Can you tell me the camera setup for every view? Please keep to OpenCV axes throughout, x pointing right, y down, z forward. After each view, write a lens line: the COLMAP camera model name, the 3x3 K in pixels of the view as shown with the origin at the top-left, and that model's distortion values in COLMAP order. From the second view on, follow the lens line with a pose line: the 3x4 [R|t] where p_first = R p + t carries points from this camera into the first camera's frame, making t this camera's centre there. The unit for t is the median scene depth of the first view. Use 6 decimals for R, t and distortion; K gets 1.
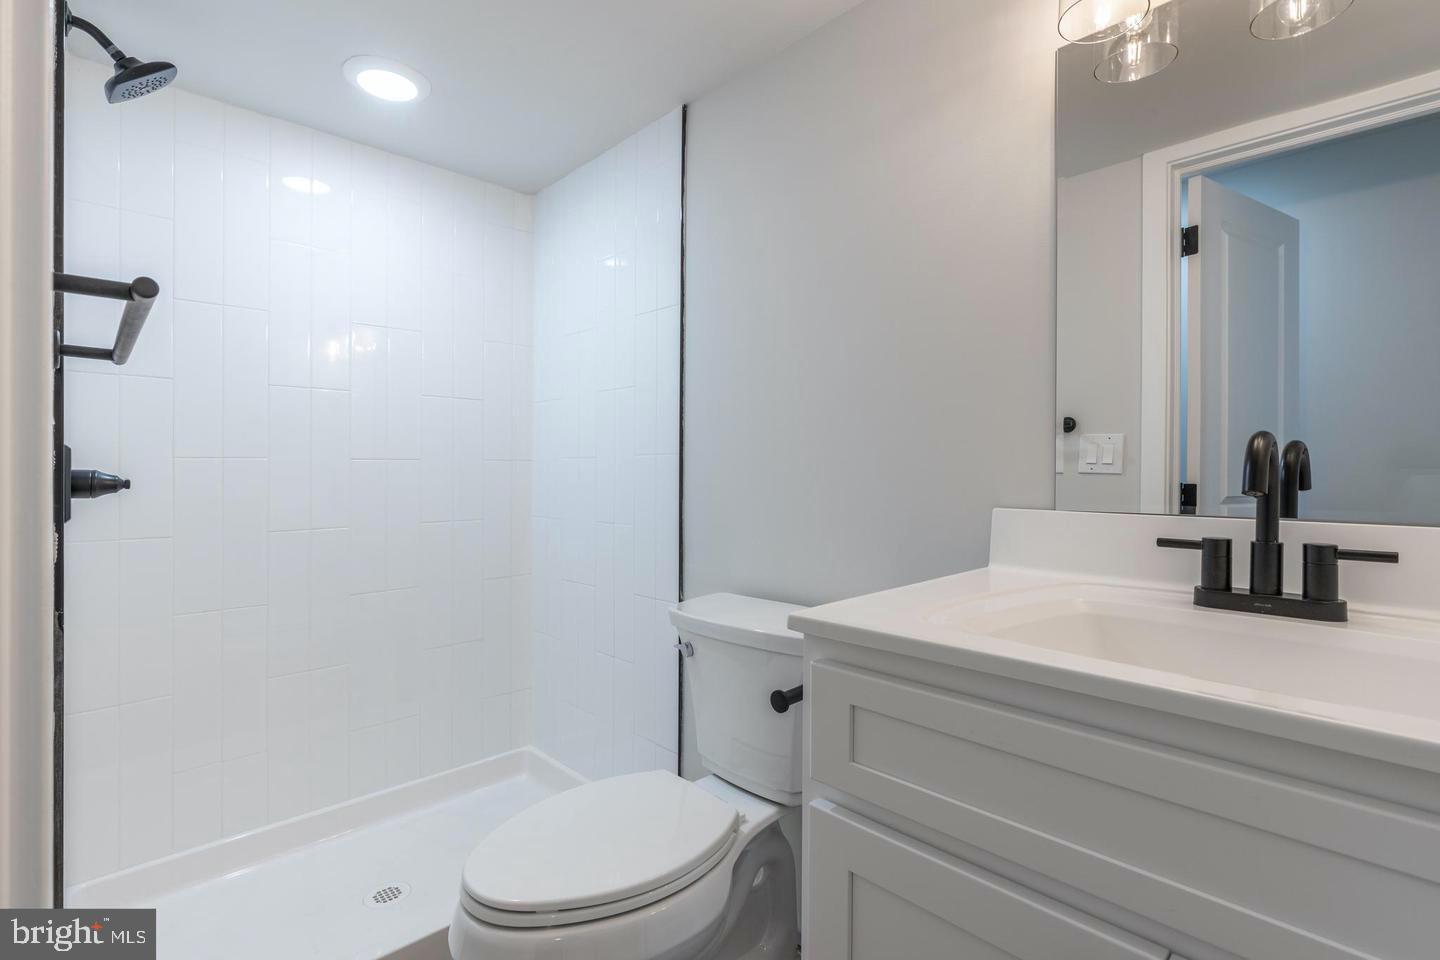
lens RADIAL K [[693.1, 0, 717.9], [0, 693.1, 473.7], [0, 0, 1]] dist [-0.002958, 0.000296]
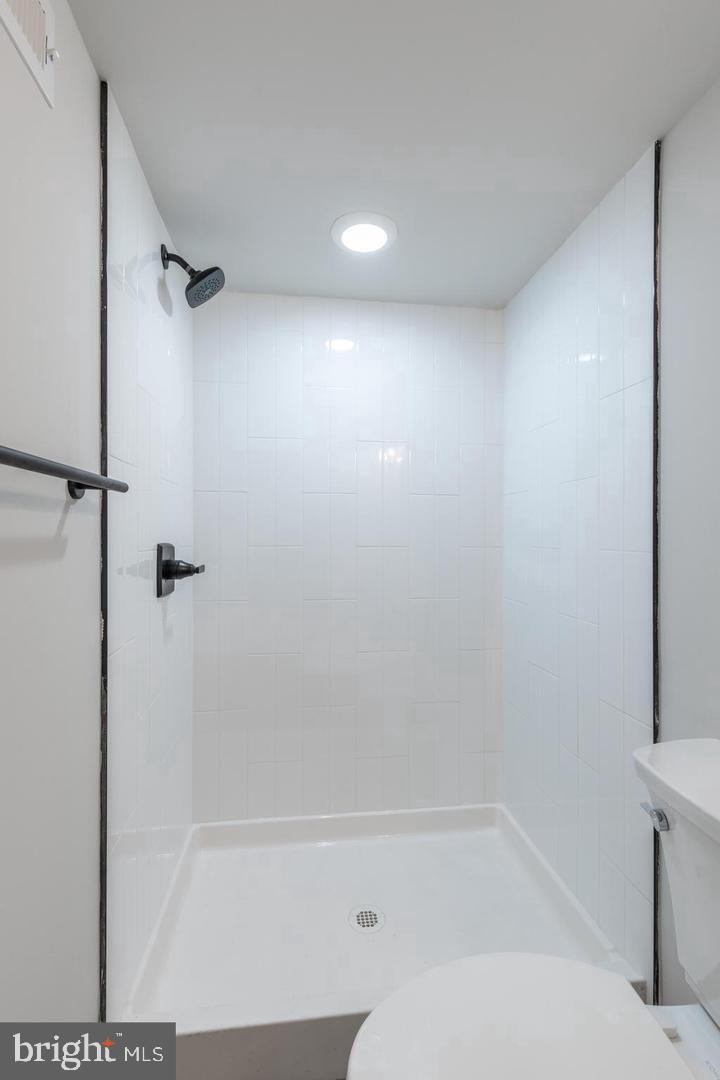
lens RADIAL K [[486.0, 0, 358.1], [0, 486.0, 524.2], [0, 0, 1]] dist [0.007208, -0.001419]
pose [[0.811286, -0.006554, -0.584613, 0.000677], [-0.006475, 0.999775, -0.020195, -0.049076], [0.584613, 0.020169, 0.811061, 0.306468]]
